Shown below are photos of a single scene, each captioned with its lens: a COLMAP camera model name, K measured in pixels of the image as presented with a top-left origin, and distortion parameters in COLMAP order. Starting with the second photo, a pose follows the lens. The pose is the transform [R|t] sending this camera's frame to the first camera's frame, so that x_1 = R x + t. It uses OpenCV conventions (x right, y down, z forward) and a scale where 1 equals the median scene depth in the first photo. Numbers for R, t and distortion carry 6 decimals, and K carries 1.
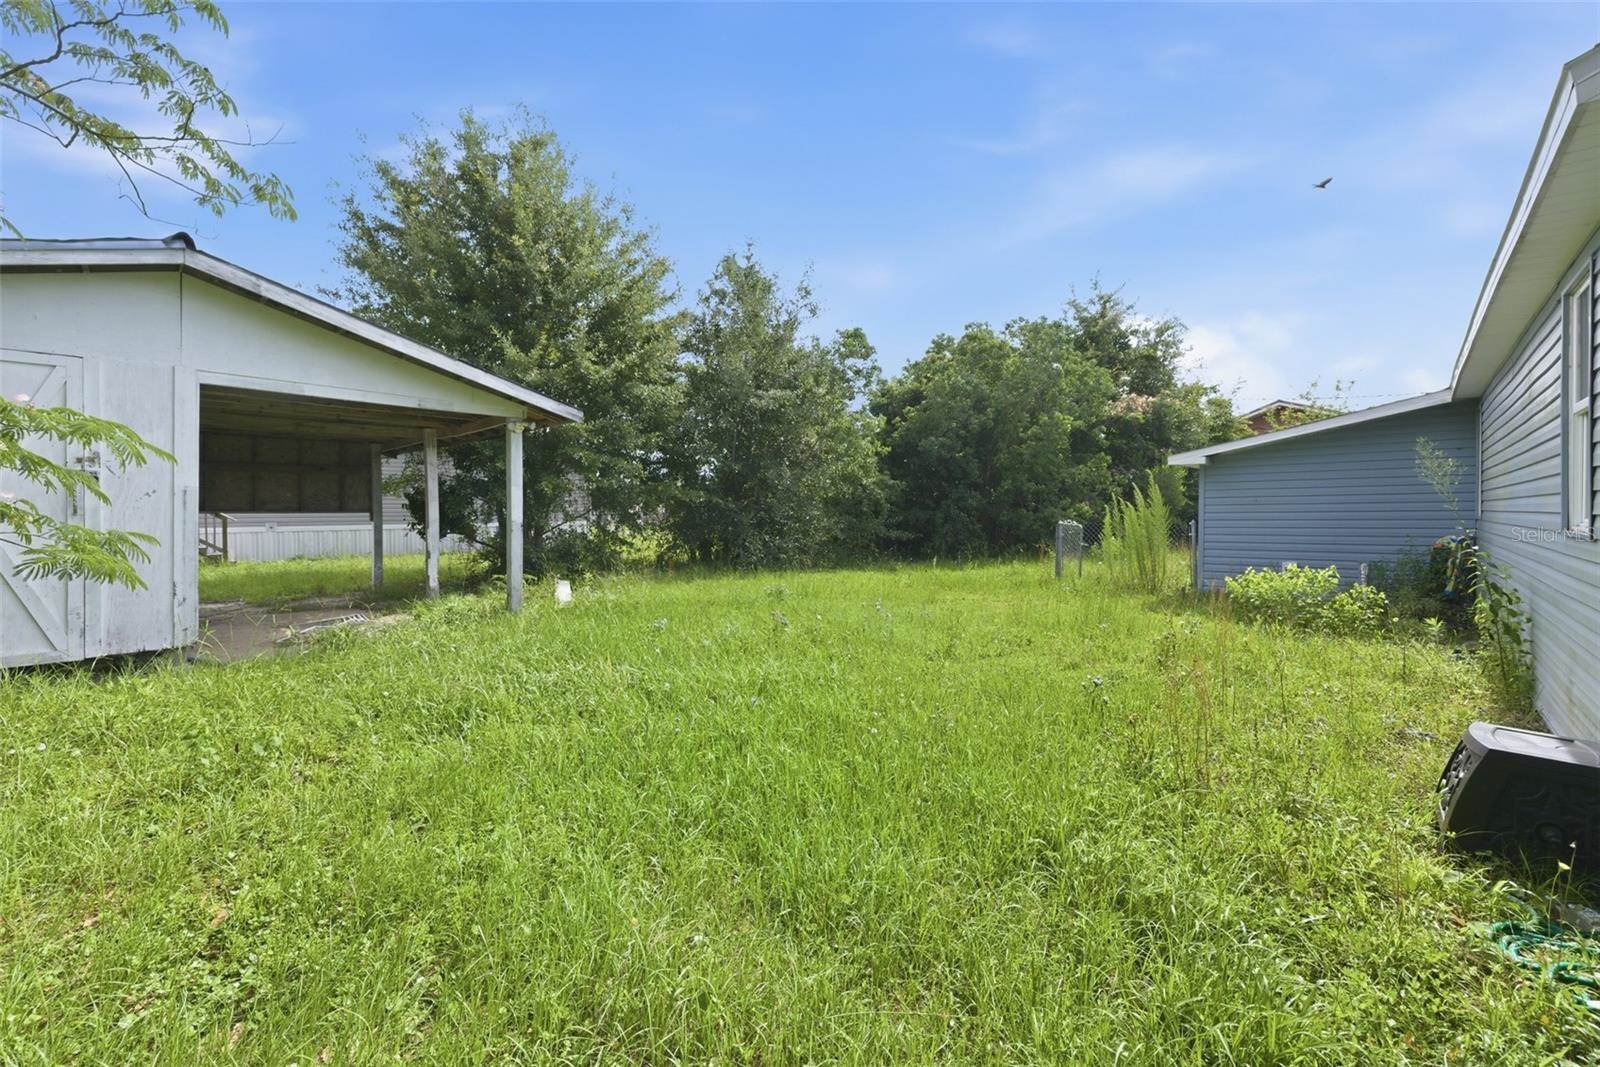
lens RADIAL K [[683.3, 0, 806.2], [0, 683.3, 520.3], [0, 0, 1]] dist [0.004833, -0.001792]
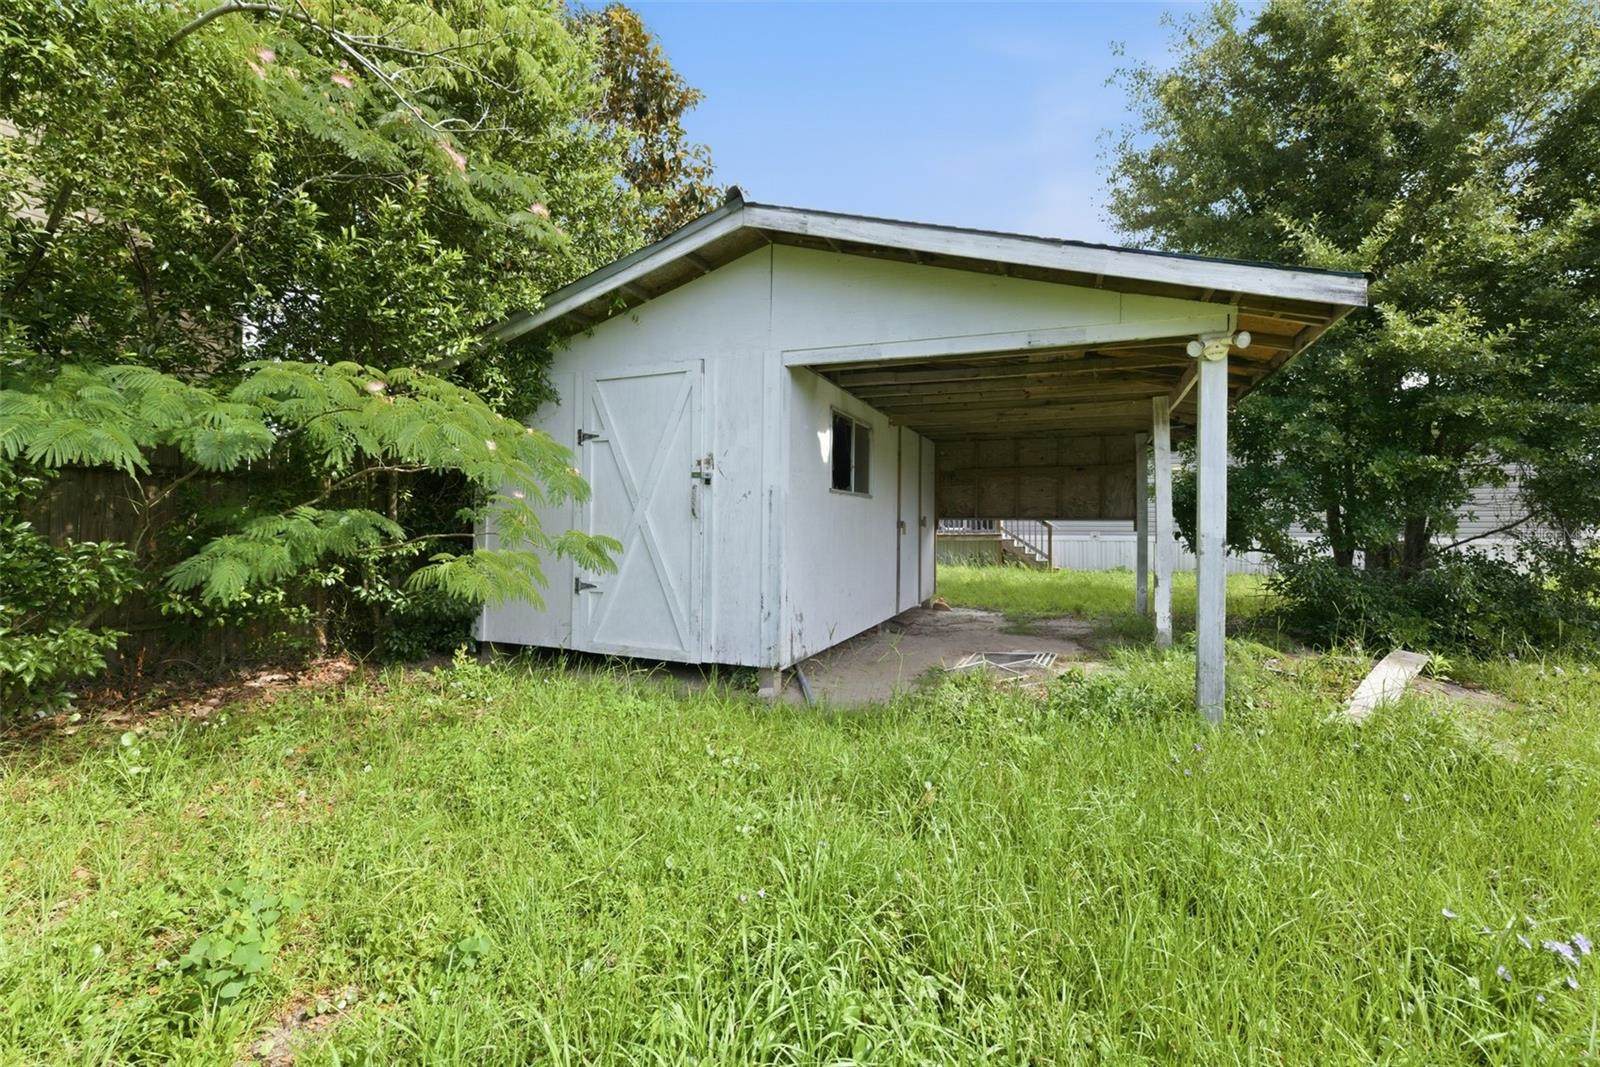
lens RADIAL K [[683.3, 0, 781.3], [0, 683.3, 511.9], [0, 0, 1]] dist [0.004833, -0.001792]
pose [[0.355906, -0.007741, -0.934490, -0.041093], [-0.018298, 0.999716, -0.015250, -0.001359], [0.934343, 0.022527, 0.355664, 0.336651]]
